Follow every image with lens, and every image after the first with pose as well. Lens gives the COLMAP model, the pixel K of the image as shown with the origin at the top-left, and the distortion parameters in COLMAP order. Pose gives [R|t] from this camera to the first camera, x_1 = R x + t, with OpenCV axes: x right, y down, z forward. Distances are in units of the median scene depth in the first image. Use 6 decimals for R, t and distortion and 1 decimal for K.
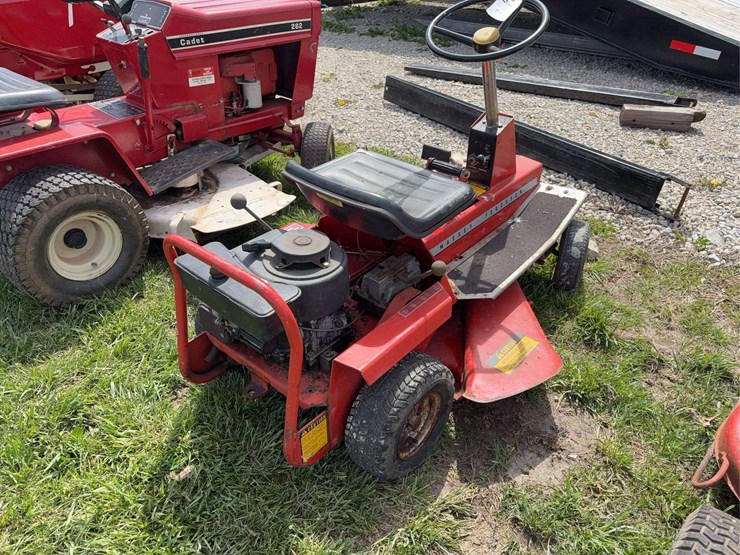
lens RADIAL K [[563.9, 0, 370.4], [0, 563.9, 269.7], [0, 0, 1]] dist [0.048155, -0.050990]
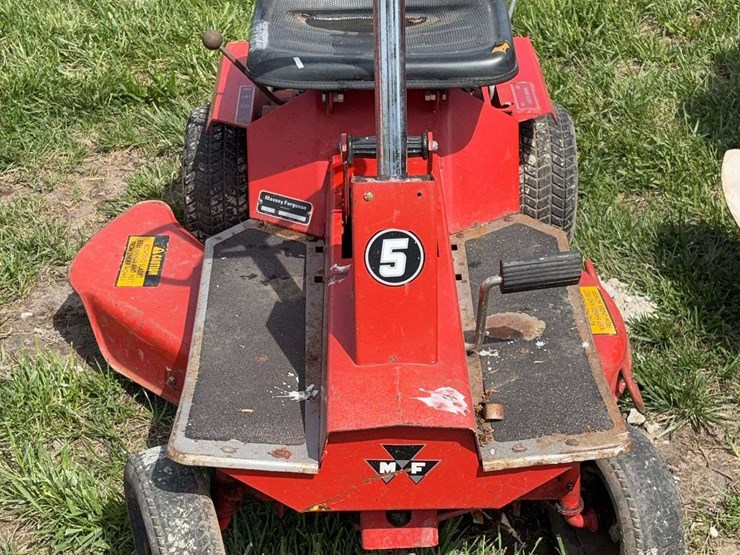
lens RADIAL K [[1346.8, 0, 372.5], [0, 1346.8, 277.1], [0, 0, 1]] dist [0.101328, 0.000000]
pose [[-0.742742, 0.361852, -0.563380, 0.642894], [-0.362803, 0.489690, 0.792829, -0.795611], [0.562768, 0.793263, -0.232433, 1.054093]]
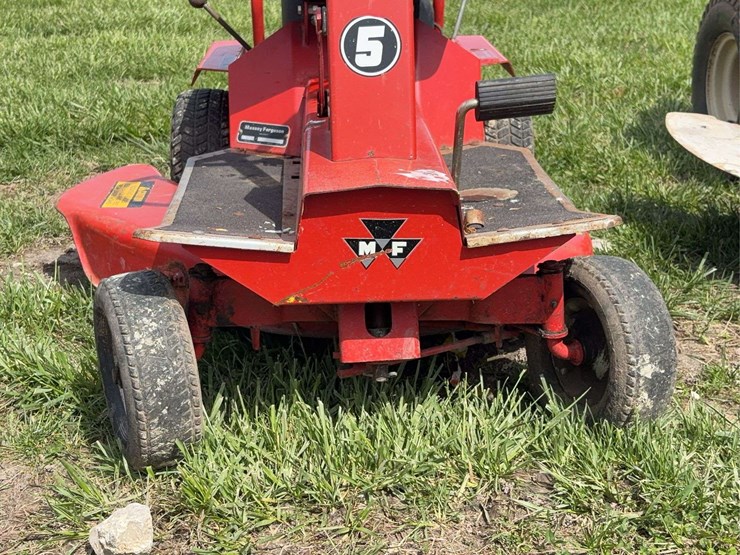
lens RADIAL K [[1070.5, 0, 364.9], [0, 1070.5, 281.9], [0, 0, 1]] dist [0.082598, 0.000000]
pose [[-0.726223, 0.256535, -0.637800, 0.618627], [-0.370369, 0.635608, 0.677370, -0.524791], [0.579160, 0.728143, -0.366581, 1.187452]]
